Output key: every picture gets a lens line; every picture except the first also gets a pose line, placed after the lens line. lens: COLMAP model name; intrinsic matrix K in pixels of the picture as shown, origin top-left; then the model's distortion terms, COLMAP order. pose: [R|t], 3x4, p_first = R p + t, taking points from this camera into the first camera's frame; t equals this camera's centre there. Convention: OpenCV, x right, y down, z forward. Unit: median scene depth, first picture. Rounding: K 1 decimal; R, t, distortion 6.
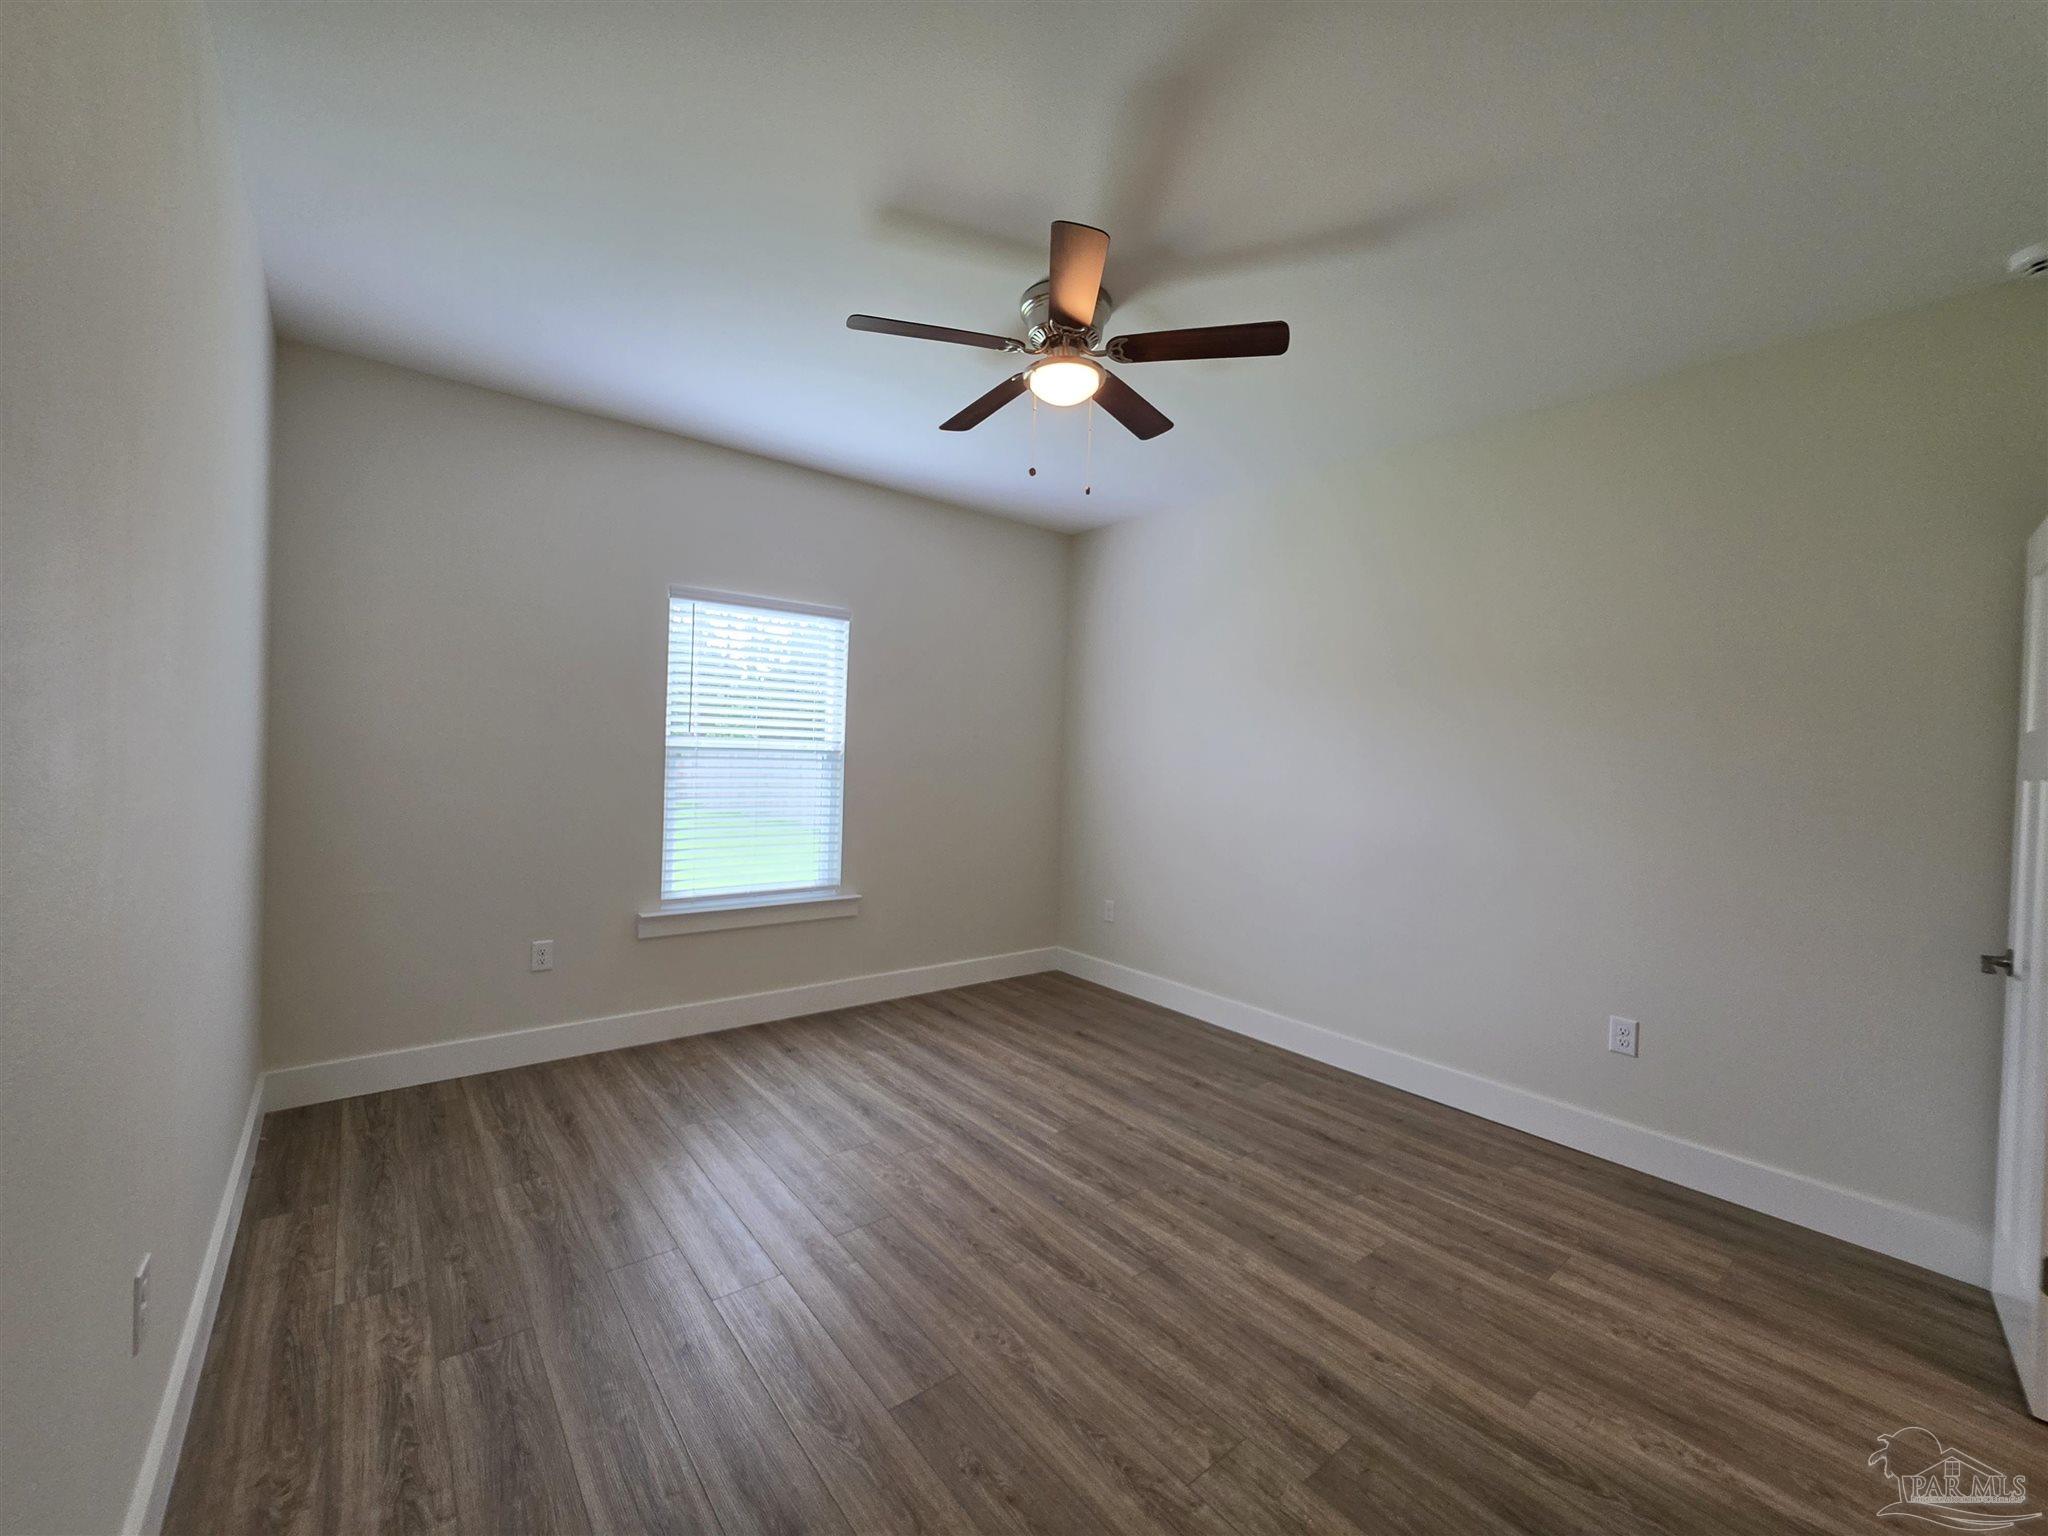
lens RADIAL K [[823.6, 0, 1023.6], [0, 823.6, 757.9], [0, 0, 1]] dist [0.000316, 0.000198]
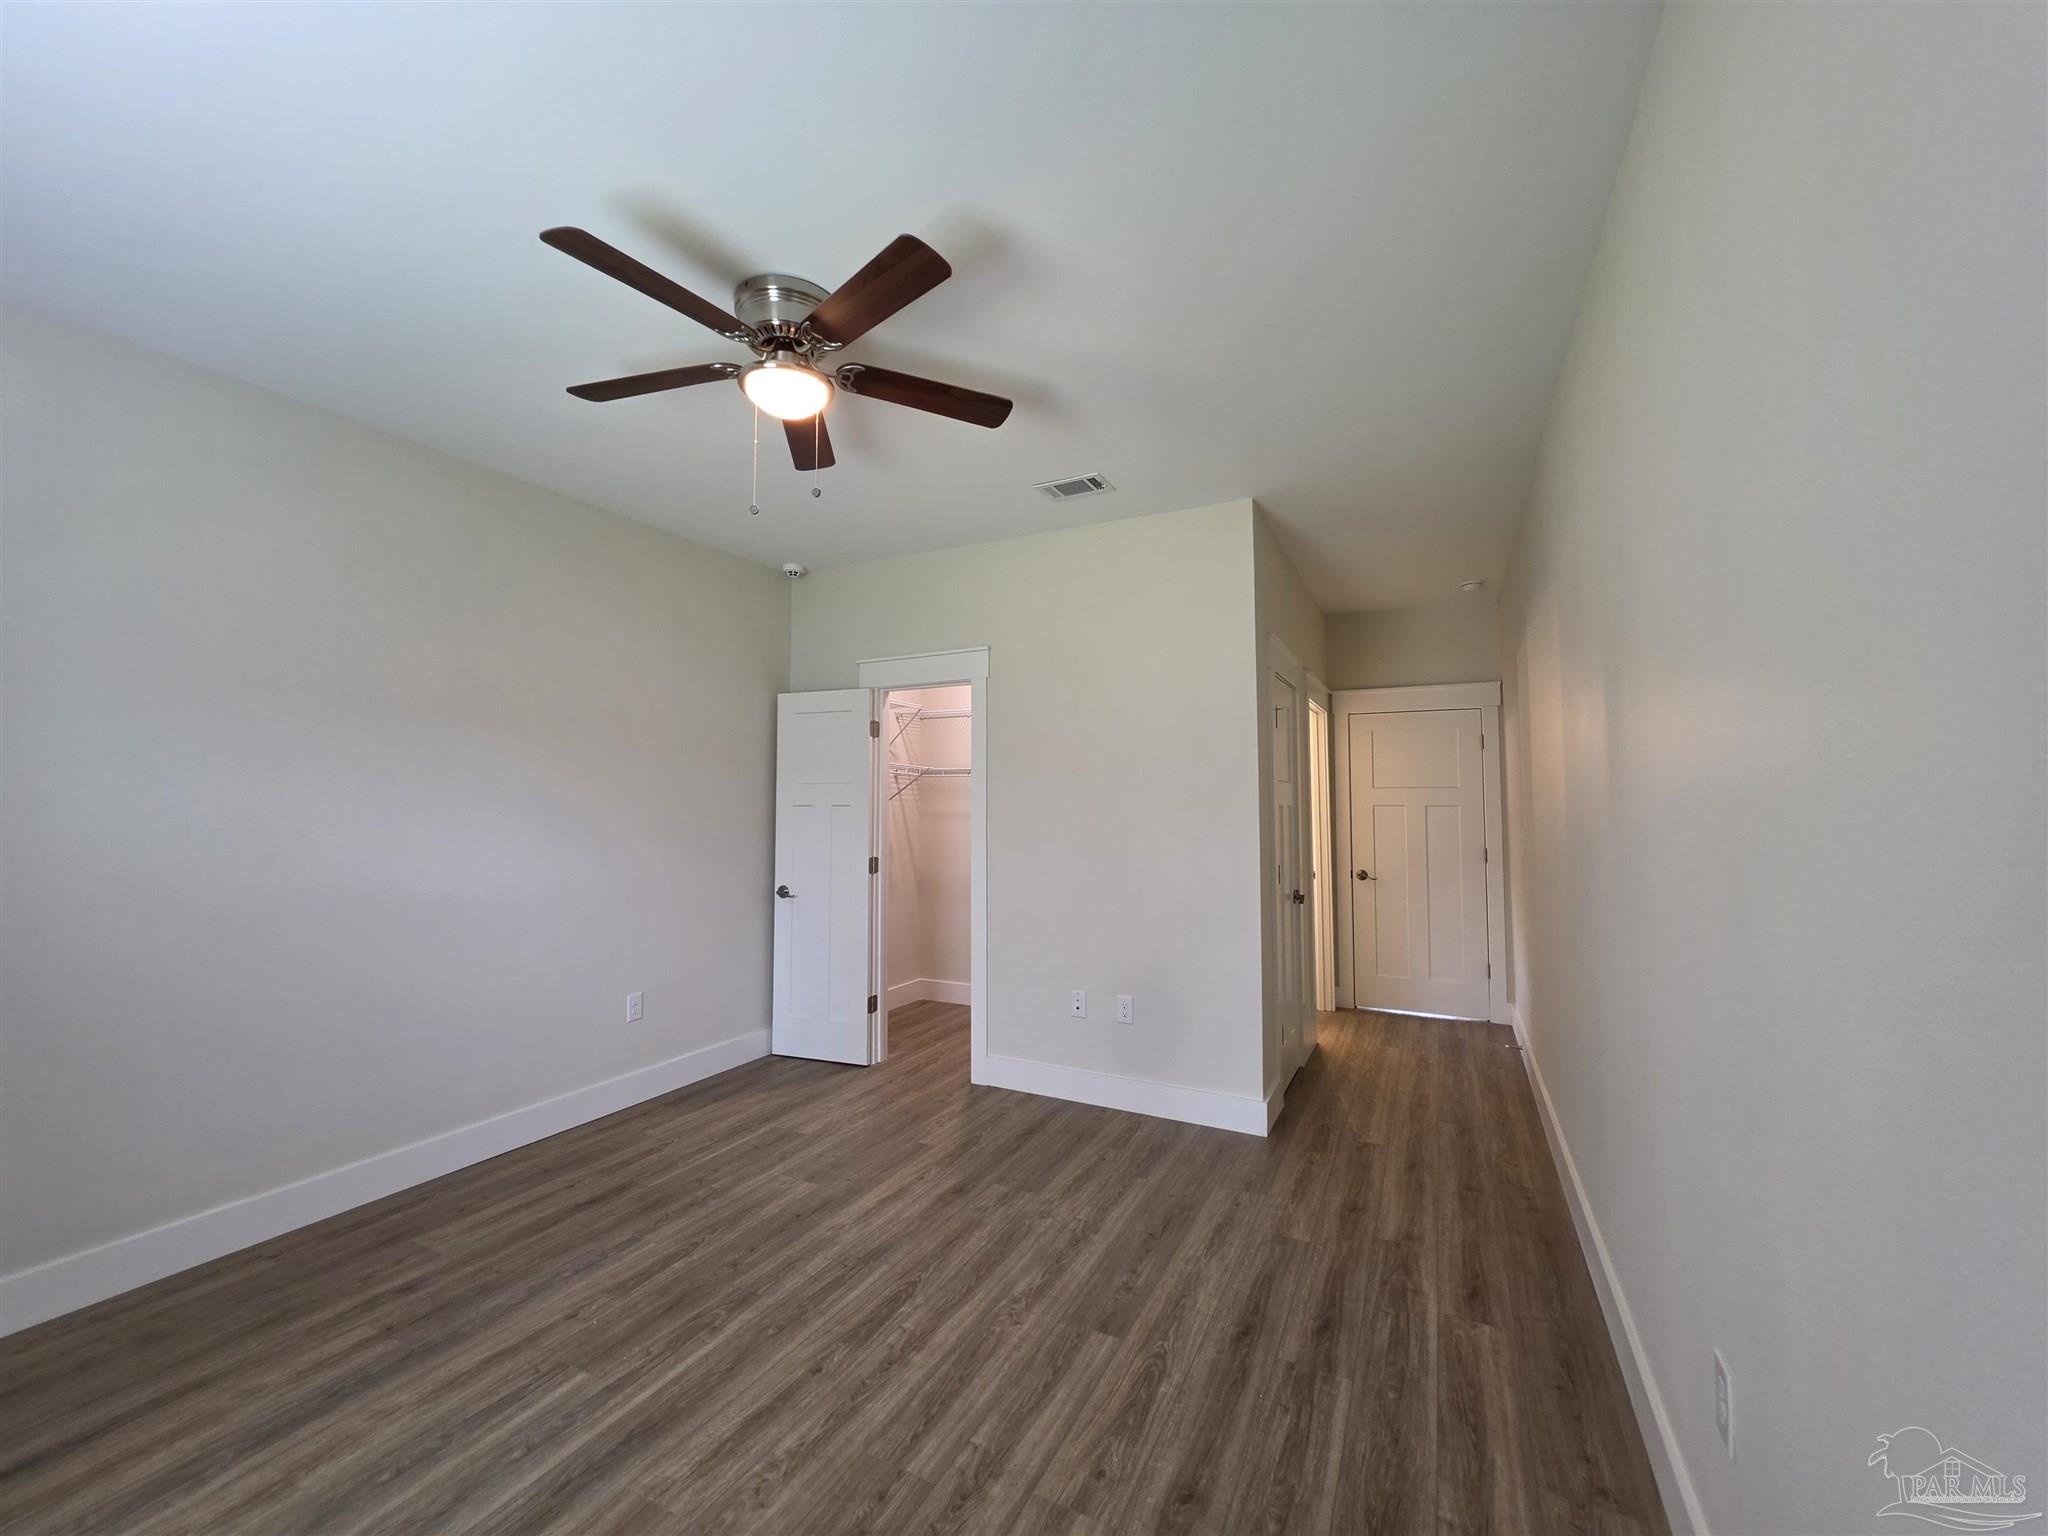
lens RADIAL K [[823.6, 0, 1023.6], [0, 823.6, 757.9], [0, 0, 1]] dist [0.000316, 0.000198]
pose [[-0.409174, 0.021980, 0.912191, -0.852451], [-0.007246, 0.999600, -0.027336, -0.032099], [-0.912427, -0.017795, -0.408852, 1.129635]]
